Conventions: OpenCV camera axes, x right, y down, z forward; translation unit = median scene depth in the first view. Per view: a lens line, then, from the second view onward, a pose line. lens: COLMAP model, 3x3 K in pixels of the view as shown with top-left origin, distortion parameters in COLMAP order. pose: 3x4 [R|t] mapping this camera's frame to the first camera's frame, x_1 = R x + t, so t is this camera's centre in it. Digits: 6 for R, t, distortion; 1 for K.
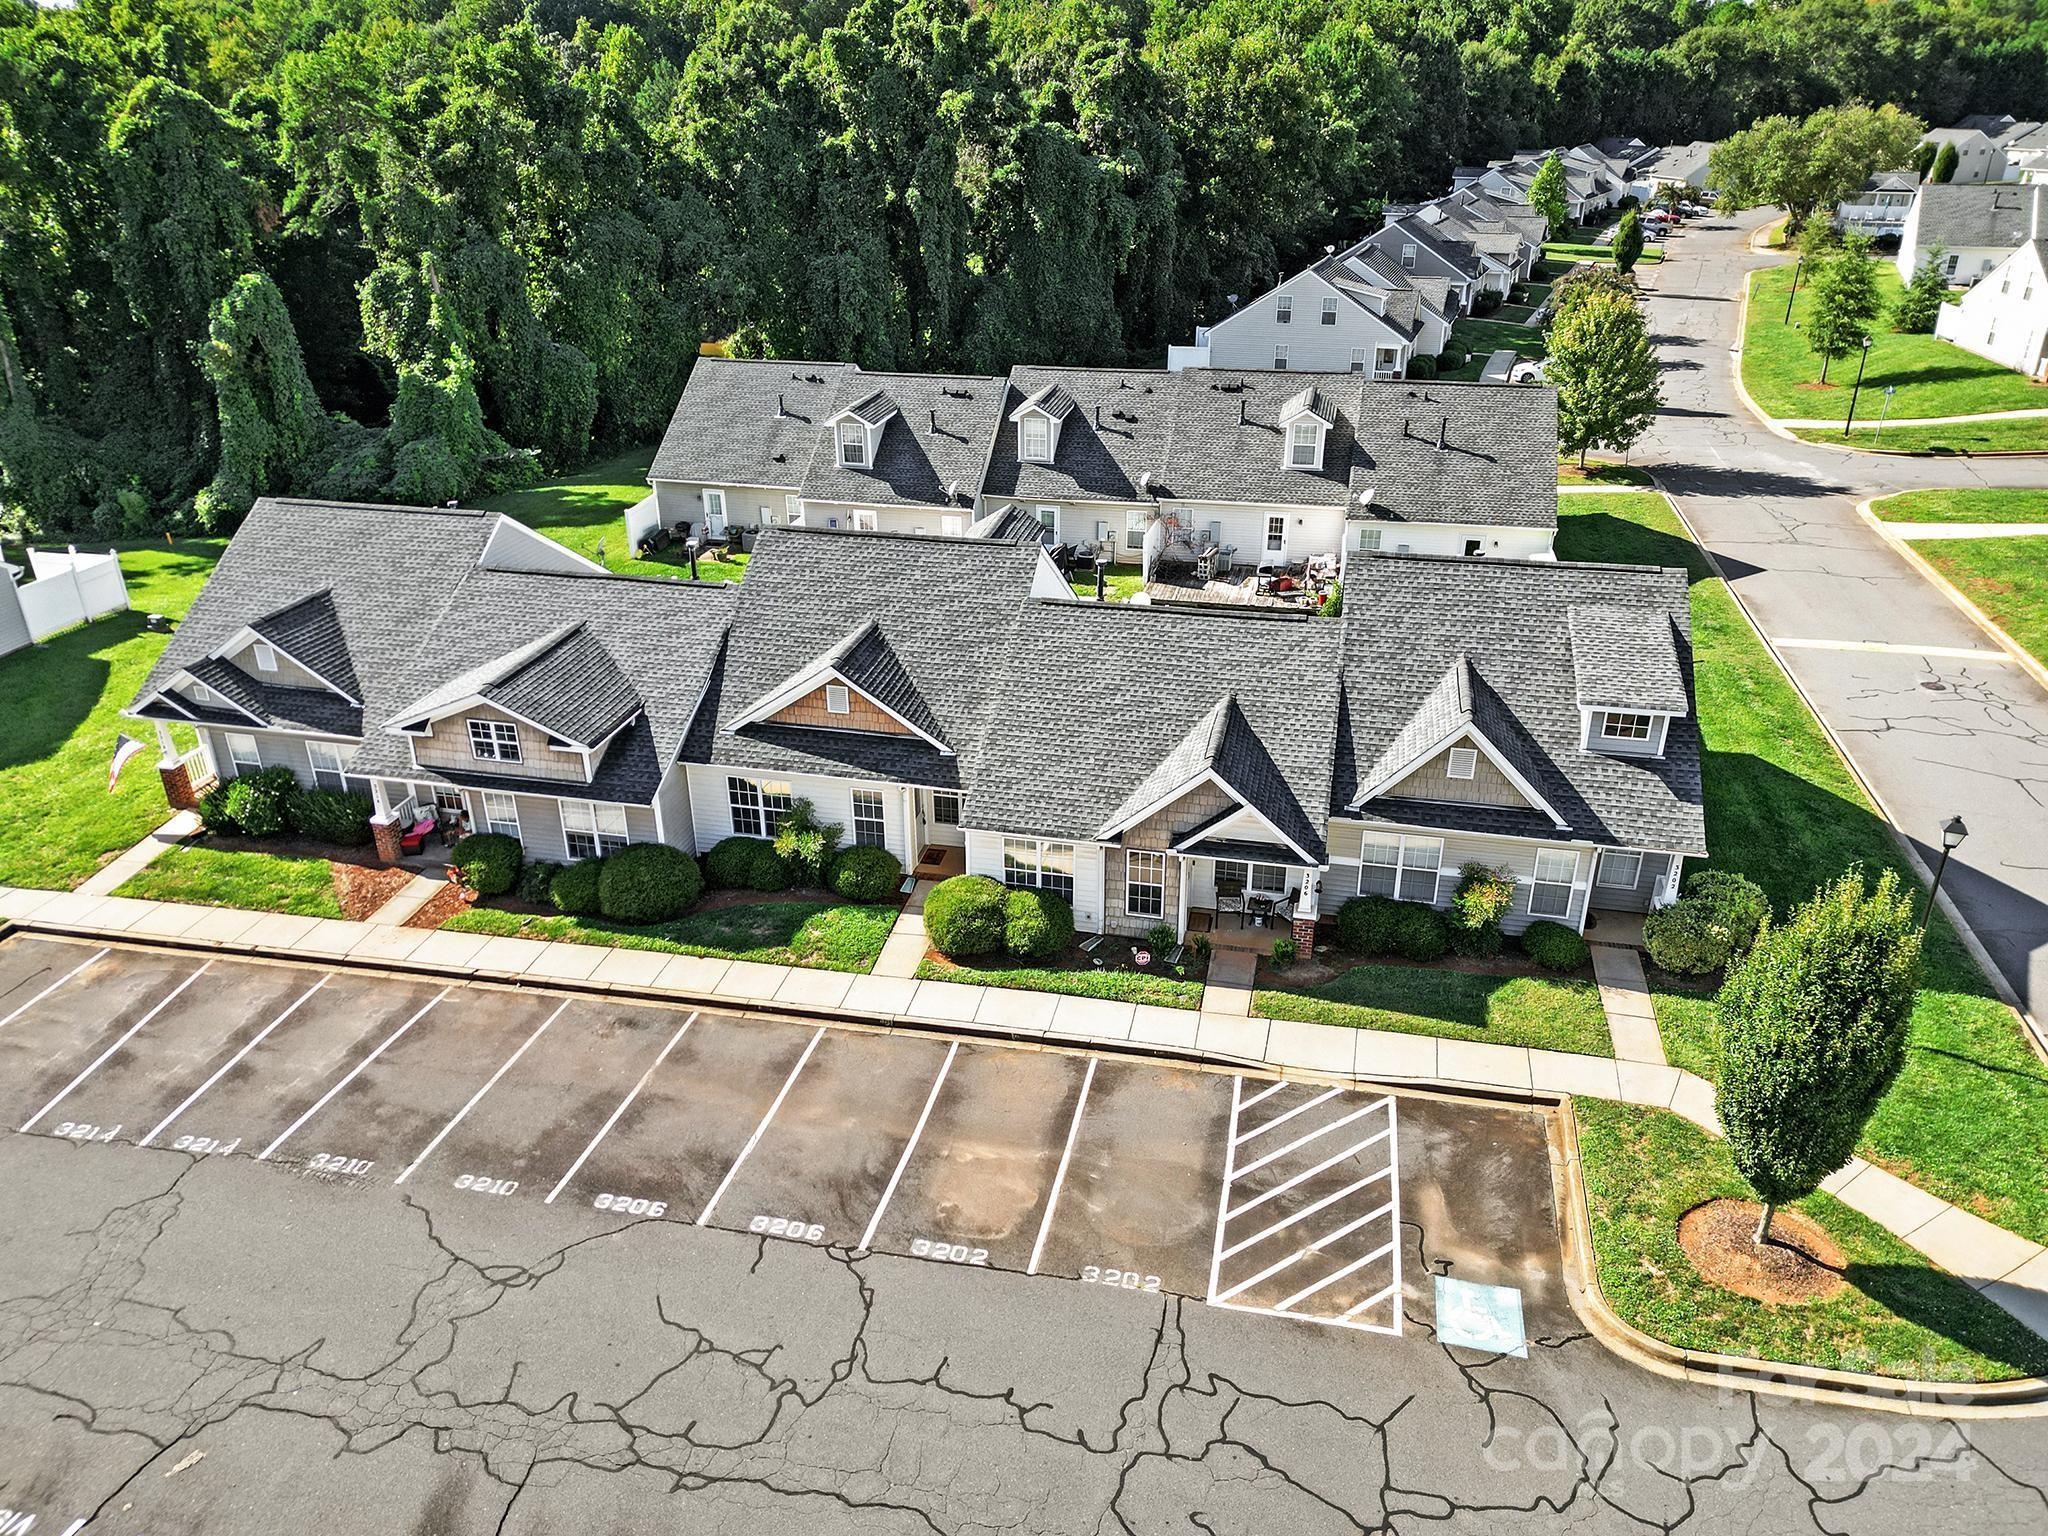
lens RADIAL K [[1440.5, 0, 1024.0], [0, 1440.5, 768.0], [0, 0, 1]] dist [0.086103, -0.092362]
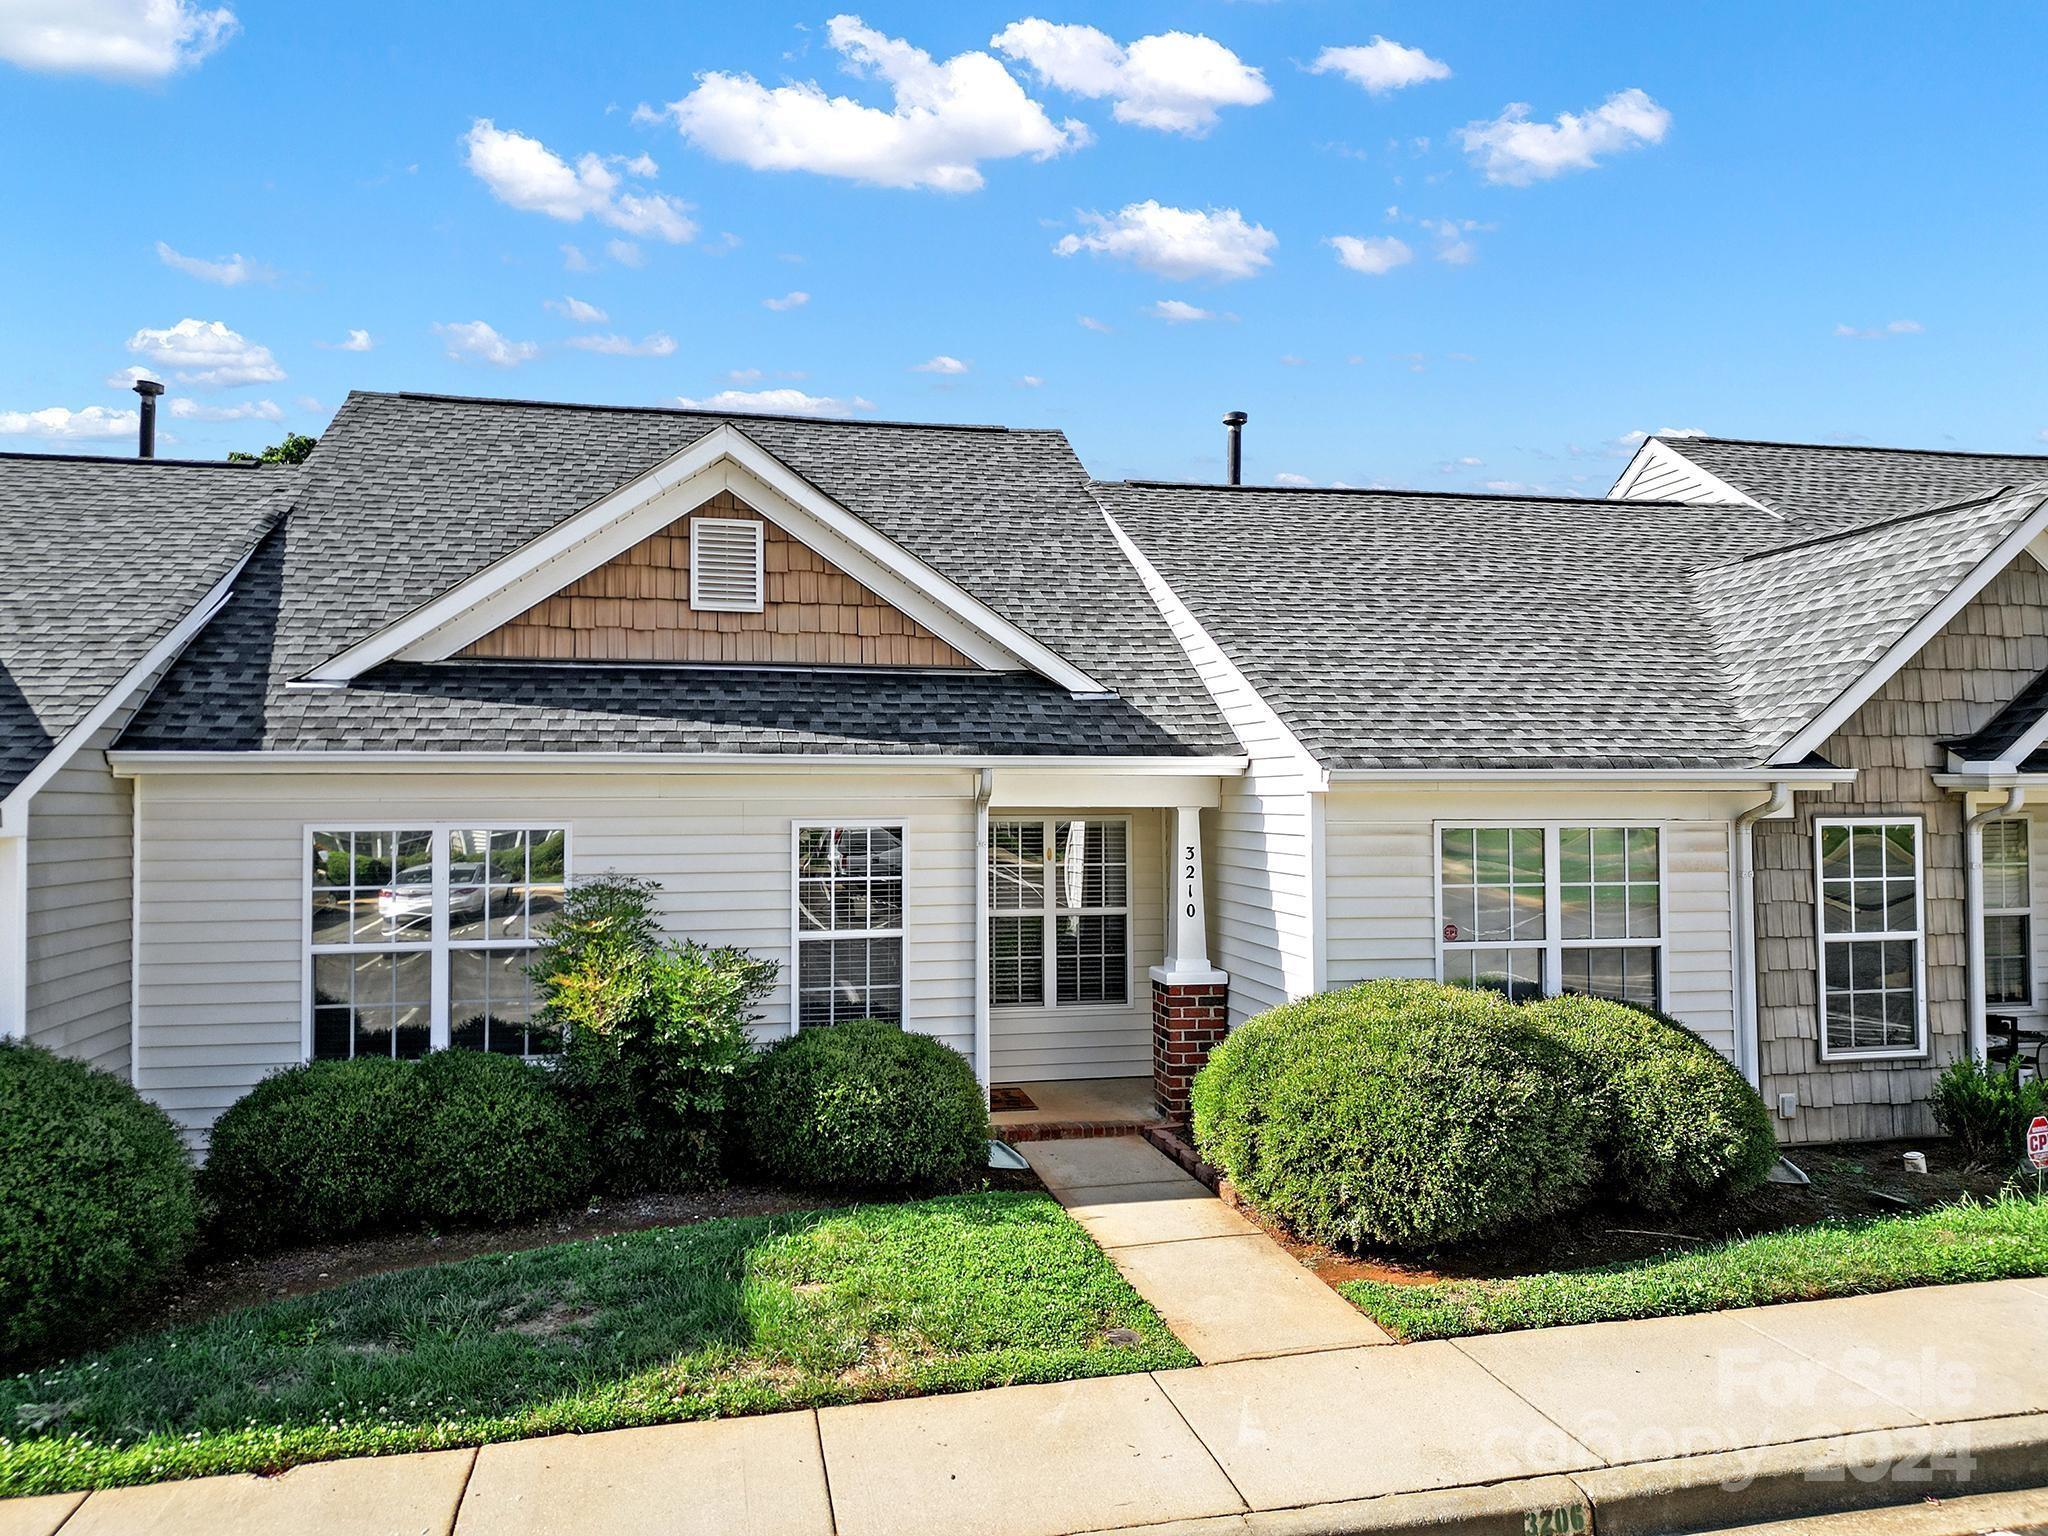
lens RADIAL K [[1440.5, 0, 1024.0], [0, 1440.5, 768.0], [0, 0, 1]] dist [0.086103, -0.092362]
pose [[0.908023, 0.010838, 0.418781, -0.157905], [0.180298, 0.892233, -0.414021, 0.106493], [-0.378137, 0.451446, 0.808213, 0.571681]]
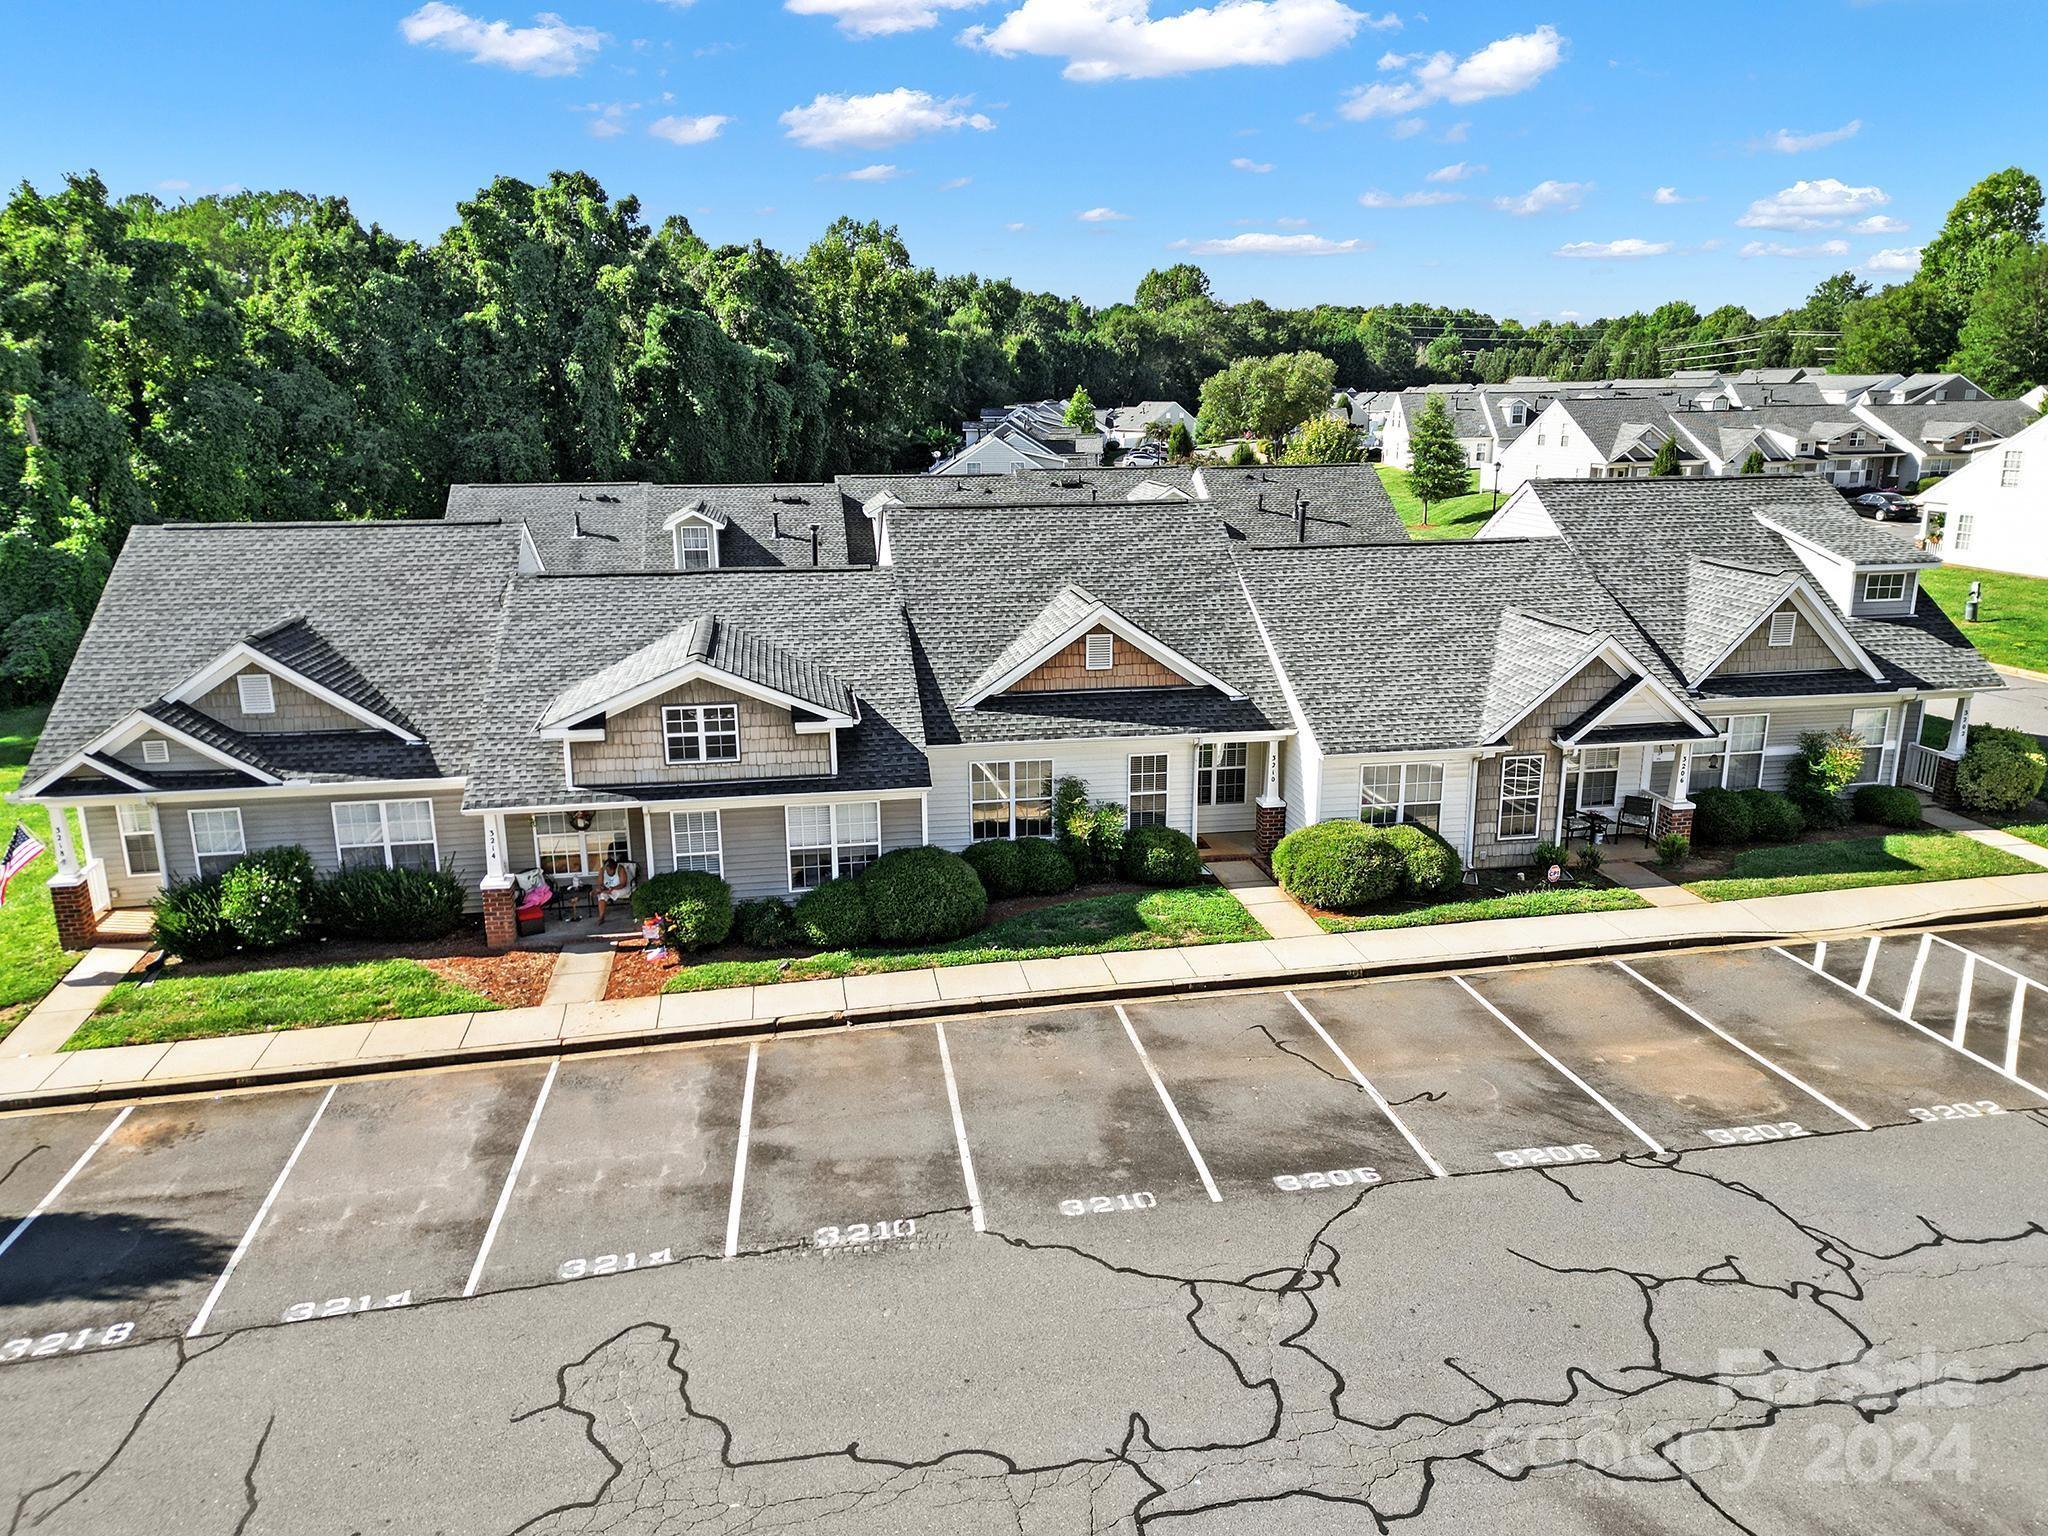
lens RADIAL K [[1440.5, 0, 1024.0], [0, 1440.5, 768.0], [0, 0, 1]] dist [0.086103, -0.092362]
pose [[0.923709, -0.095921, 0.370891, -0.376887], [0.165840, 0.972851, -0.161426, 0.112578], [-0.345338, 0.210619, 0.914539, 0.207269]]
